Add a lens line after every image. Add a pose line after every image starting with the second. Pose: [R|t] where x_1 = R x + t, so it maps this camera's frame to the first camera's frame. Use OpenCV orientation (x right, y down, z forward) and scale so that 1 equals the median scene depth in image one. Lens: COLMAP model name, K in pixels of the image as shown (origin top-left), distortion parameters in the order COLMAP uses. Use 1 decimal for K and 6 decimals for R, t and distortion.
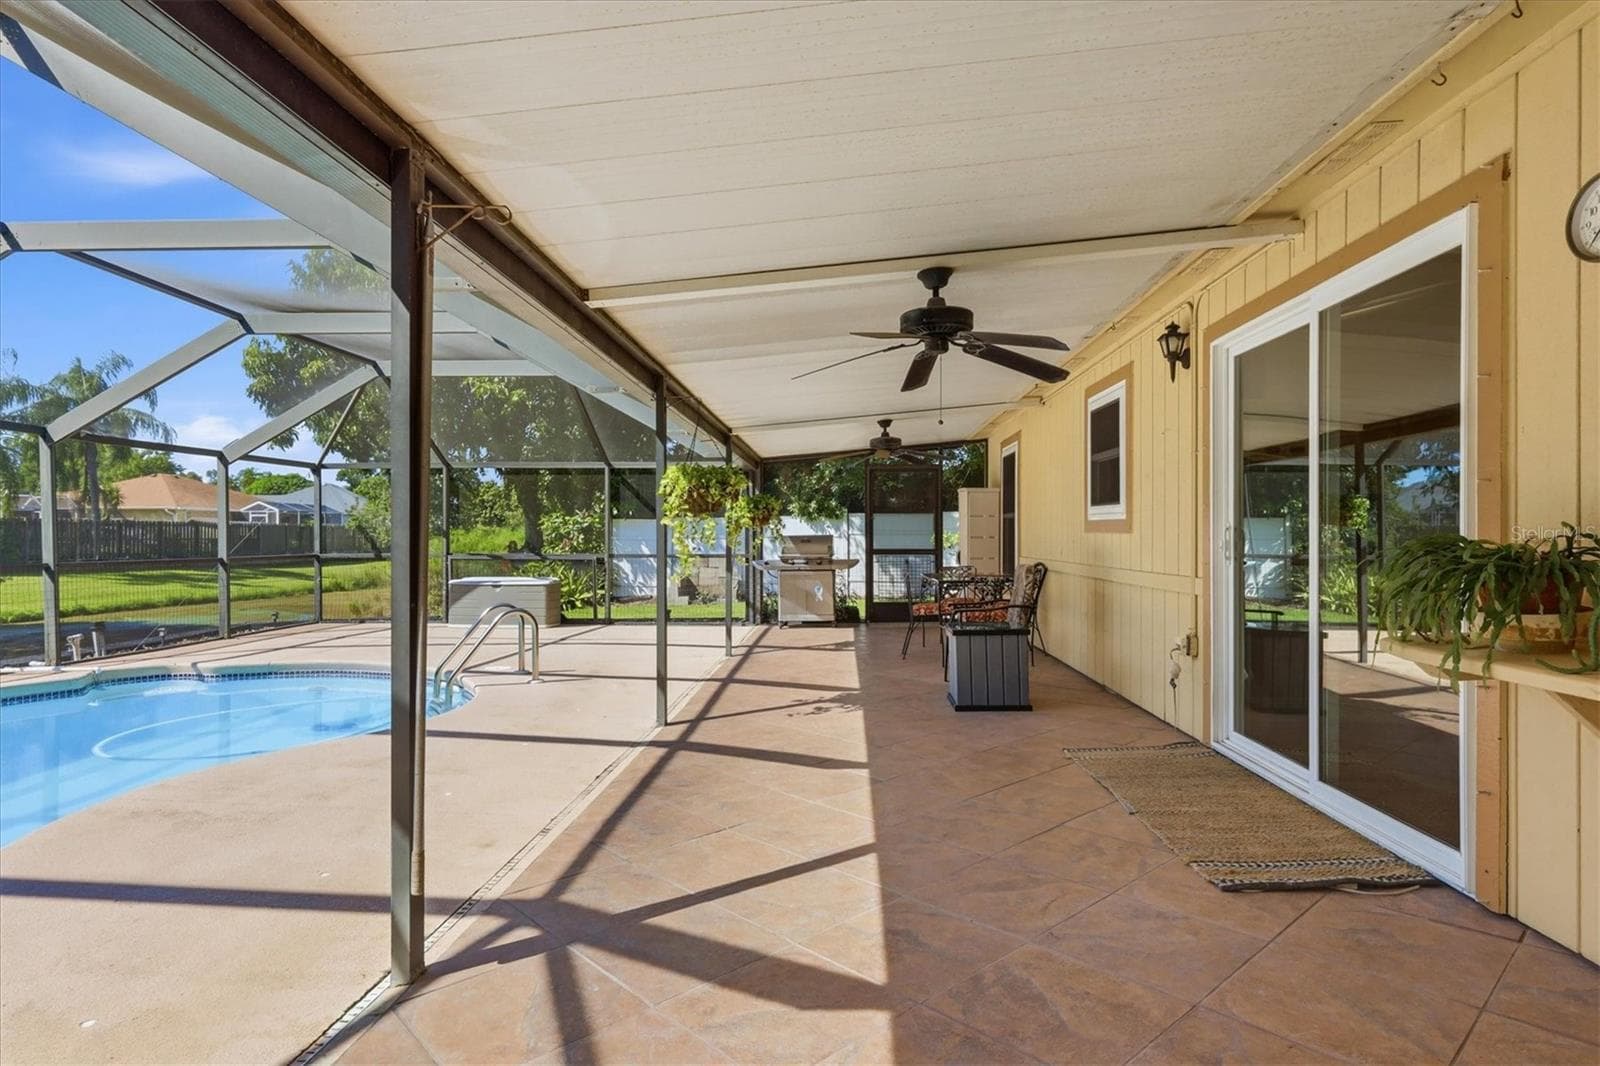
lens RADIAL K [[802.0, 0, 800.0], [0, 802.0, 533.0], [0, 0, 1]] dist [-0.001743, -0.000257]
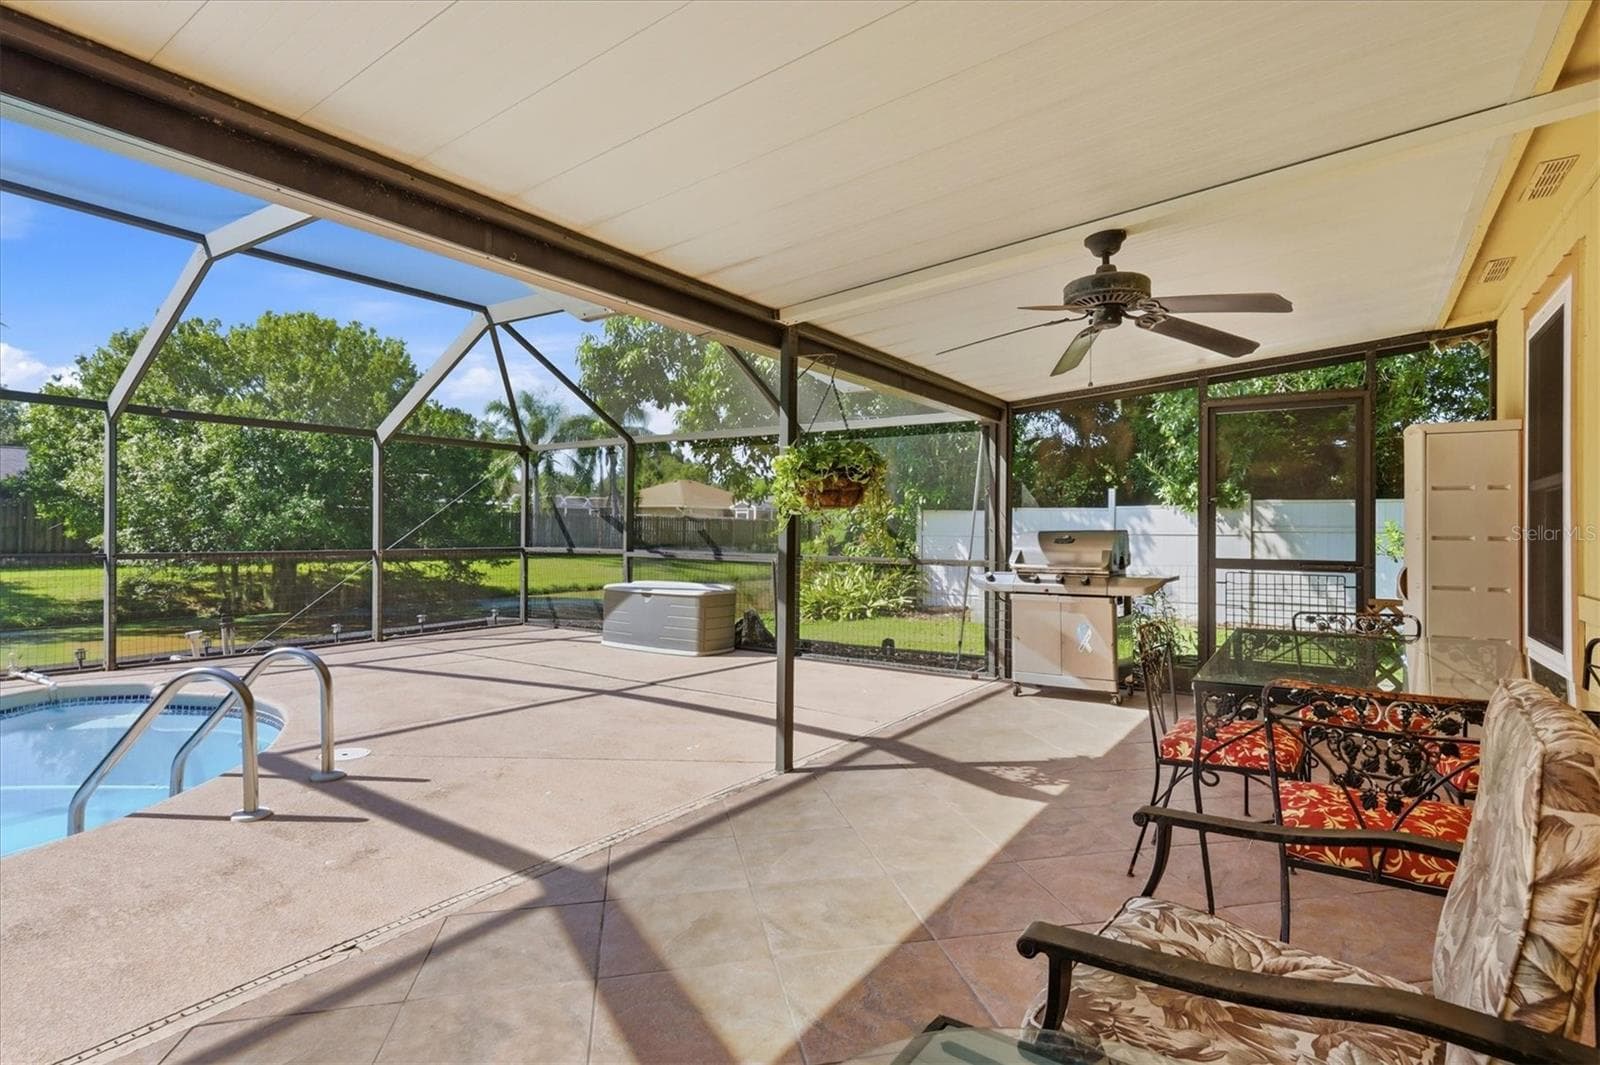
lens RADIAL K [[802.0, 0, 800.0], [0, 802.0, 532.5], [0, 0, 1]] dist [-0.001743, -0.000257]
pose [[0.863246, 0.009471, -0.504694, 0.111227], [-0.007243, 0.999953, 0.006377, 0.001367], [0.504731, -0.001850, 0.863275, 0.370361]]
